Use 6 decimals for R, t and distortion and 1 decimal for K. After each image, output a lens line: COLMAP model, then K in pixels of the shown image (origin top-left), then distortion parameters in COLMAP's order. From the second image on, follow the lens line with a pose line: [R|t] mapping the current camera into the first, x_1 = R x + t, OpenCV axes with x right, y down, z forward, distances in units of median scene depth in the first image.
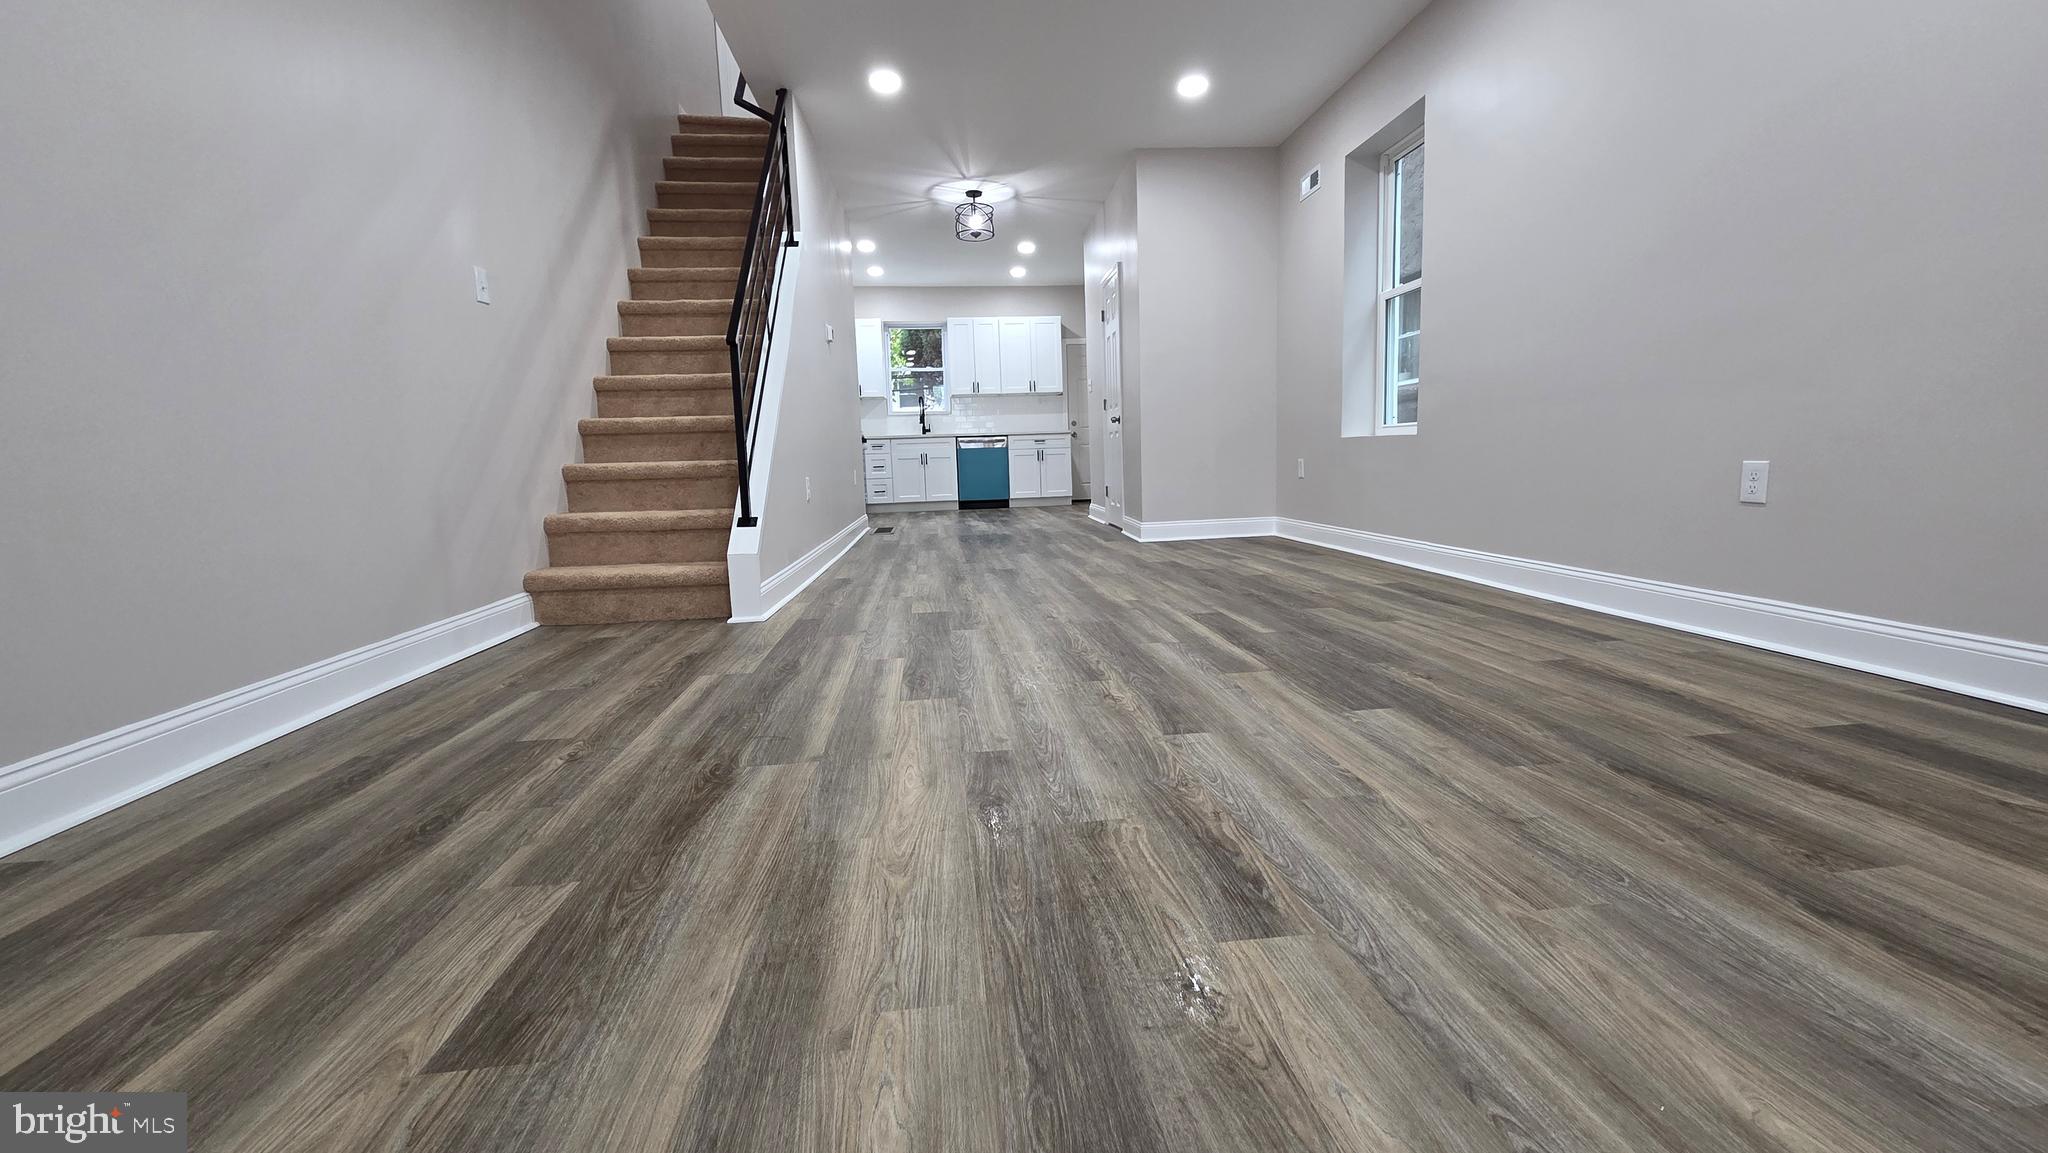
lens RADIAL K [[834.3, 0, 1031.9], [0, 834.3, 573.3], [0, 0, 1]] dist [0.000622, 0.000128]
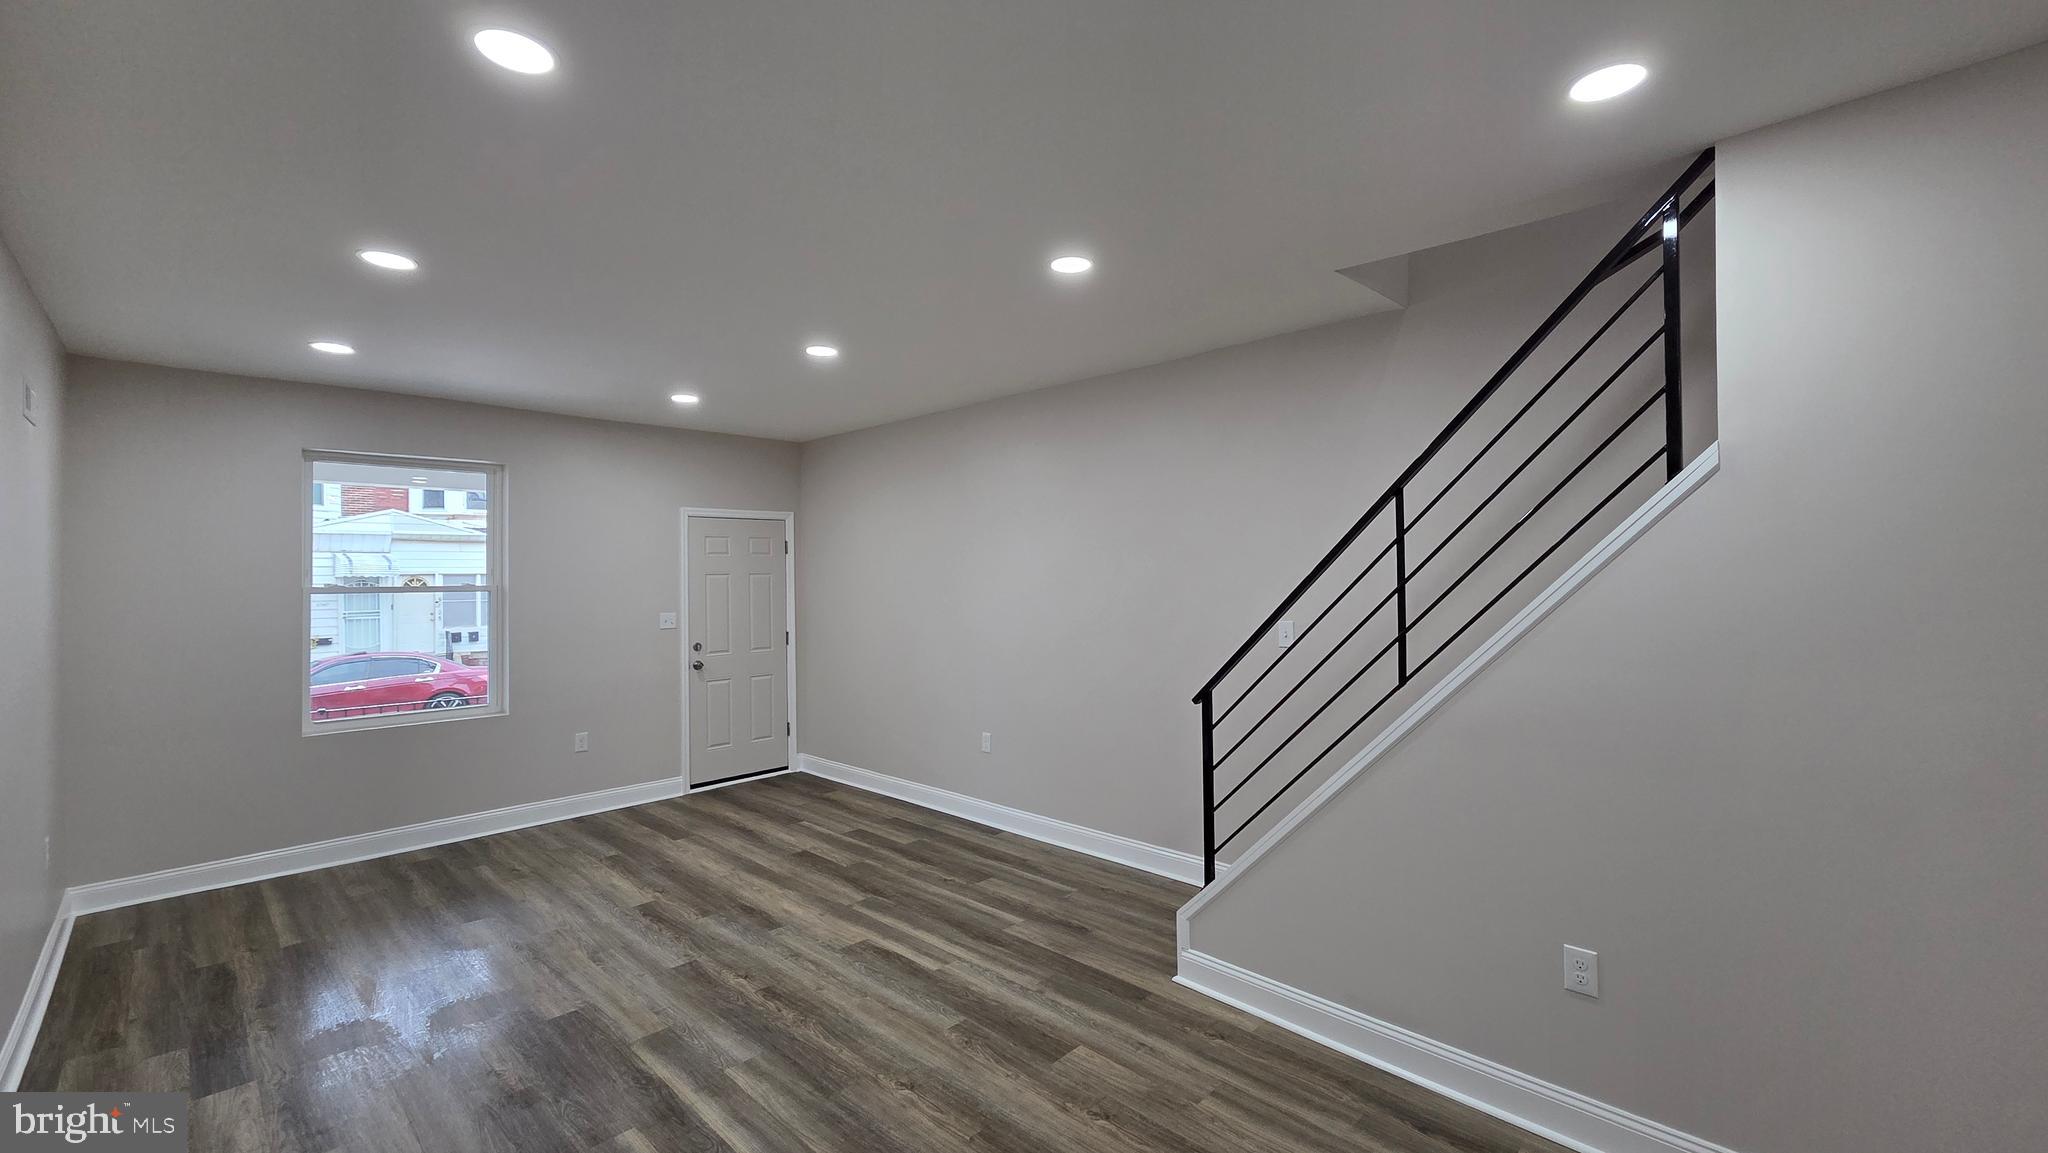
lens RADIAL K [[834.3, 0, 1036.7], [0, 834.3, 576.6], [0, 0, 1]] dist [0.000622, 0.000128]
pose [[-0.769209, 0.043008, -0.637548, 0.788417], [-0.053751, 0.989841, 0.131624, -1.026913], [0.636732, 0.135516, -0.759084, 3.025280]]
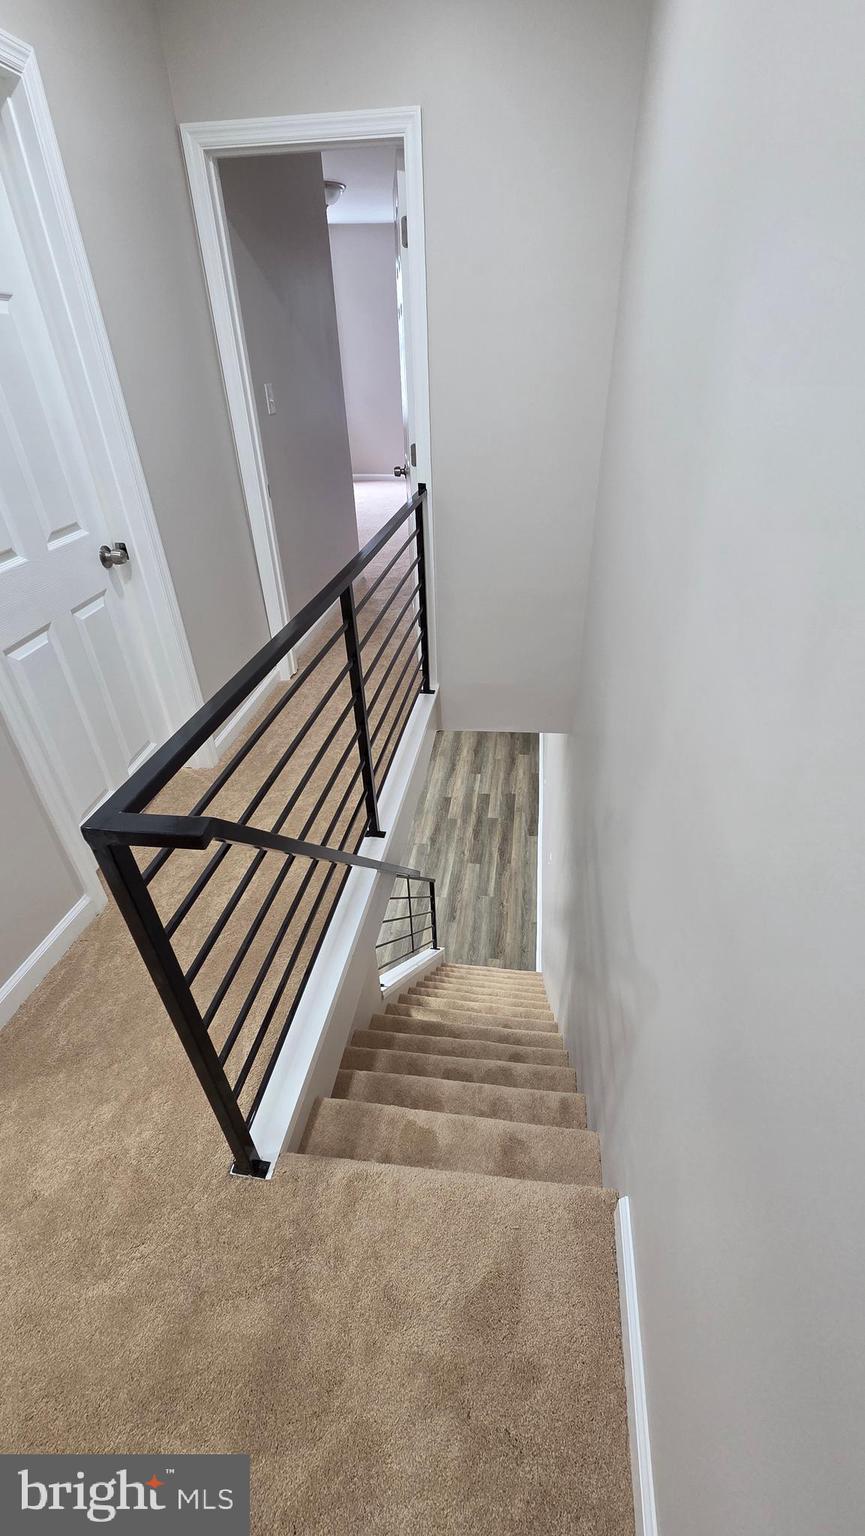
lens RADIAL K [[625.7, 0, 439.7], [0, 625.7, 772.9], [0, 0, 1]] dist [0.000622, 0.000128]
pose [[-0.966265, -0.094497, 0.239590, -1.309465], [0.089821, 0.748213, 0.657350, -2.661177], [-0.241382, 0.656694, -0.714484, 3.496685]]
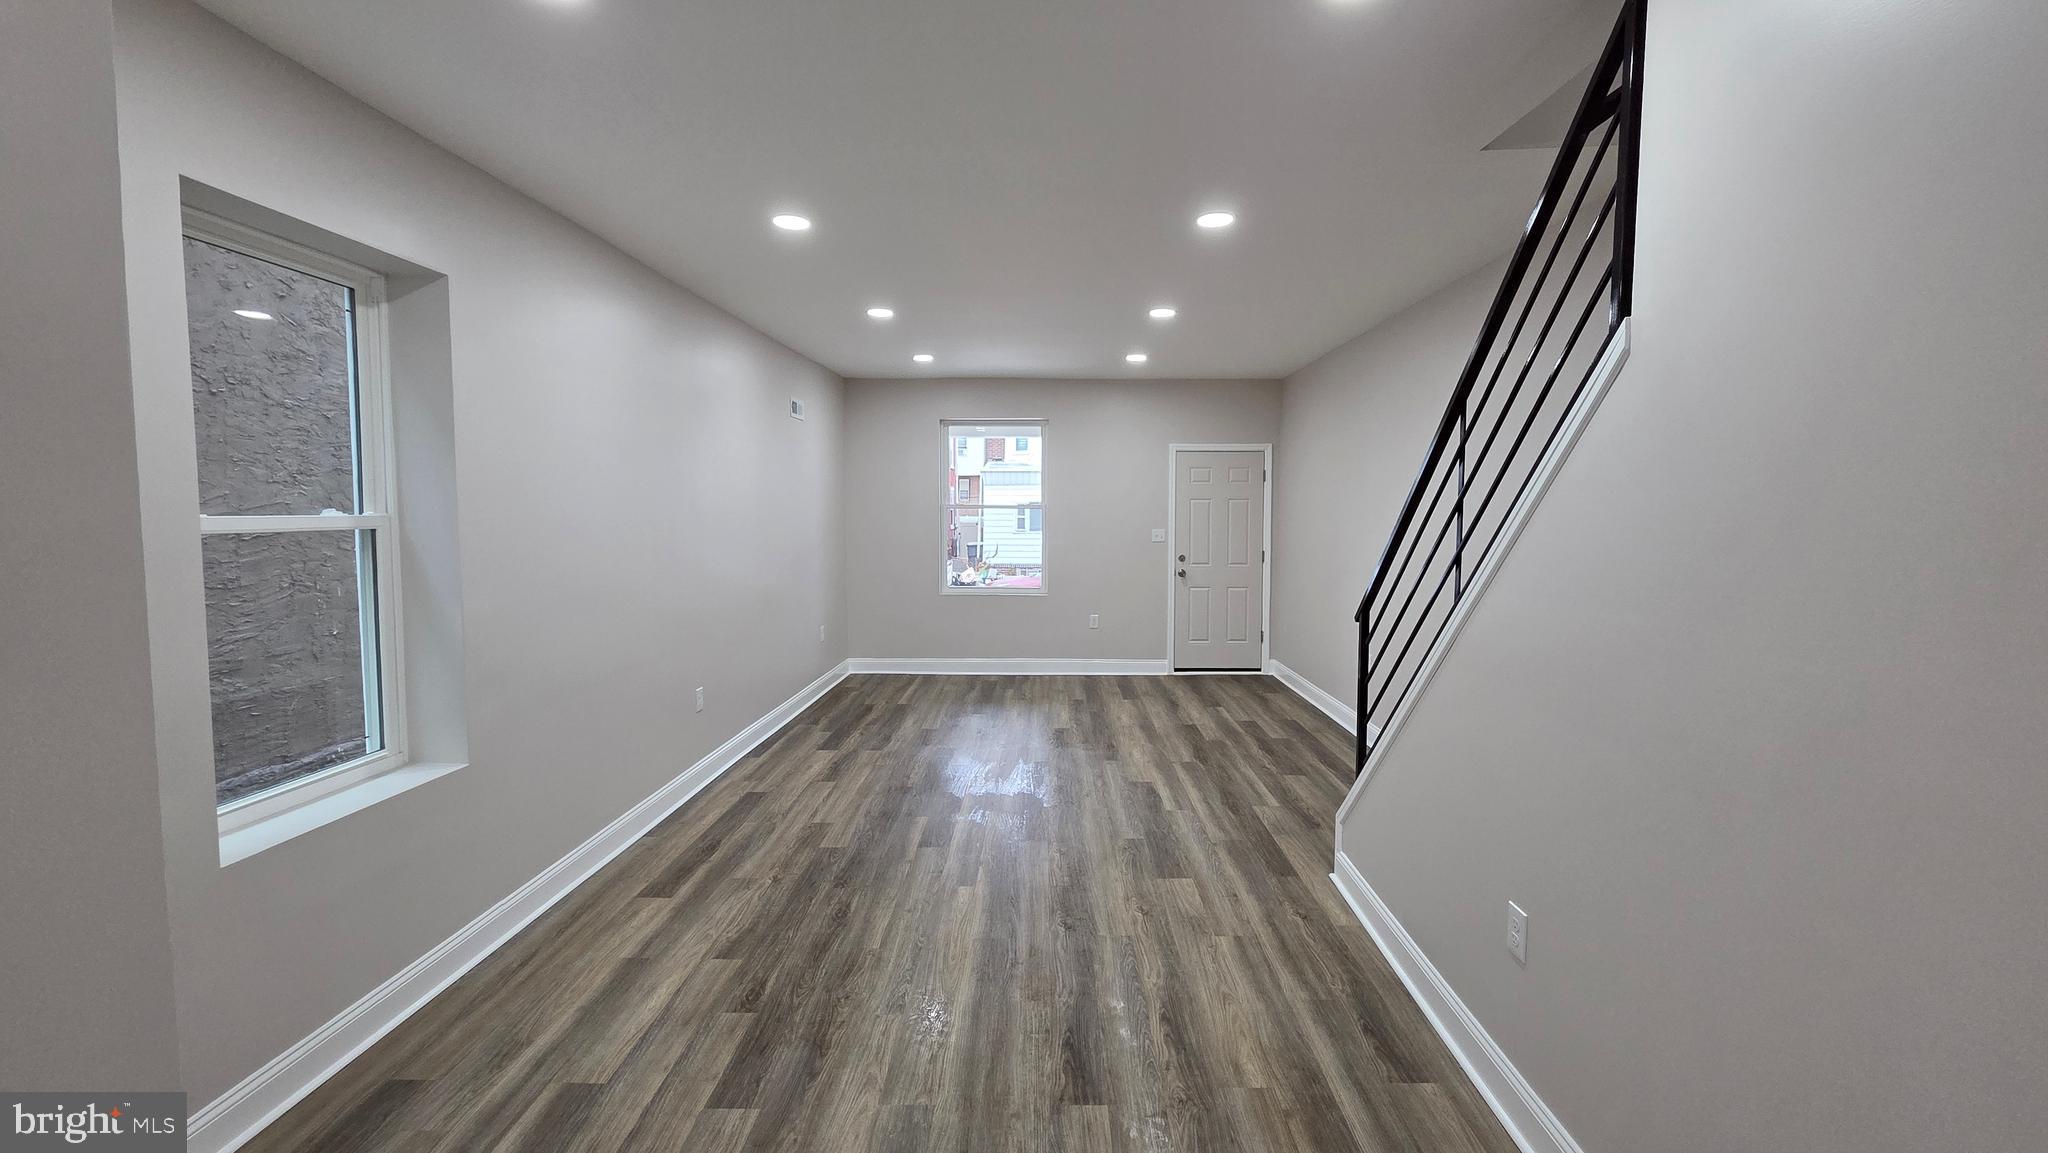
lens RADIAL K [[834.3, 0, 1042.2], [0, 834.3, 562.9], [0, 0, 1]] dist [0.000622, 0.000128]
pose [[-0.991791, 0.020251, 0.126256, -0.193504], [0.045208, 0.979142, 0.198082, -1.059779], [-0.119611, 0.202164, -0.972020, 3.796964]]
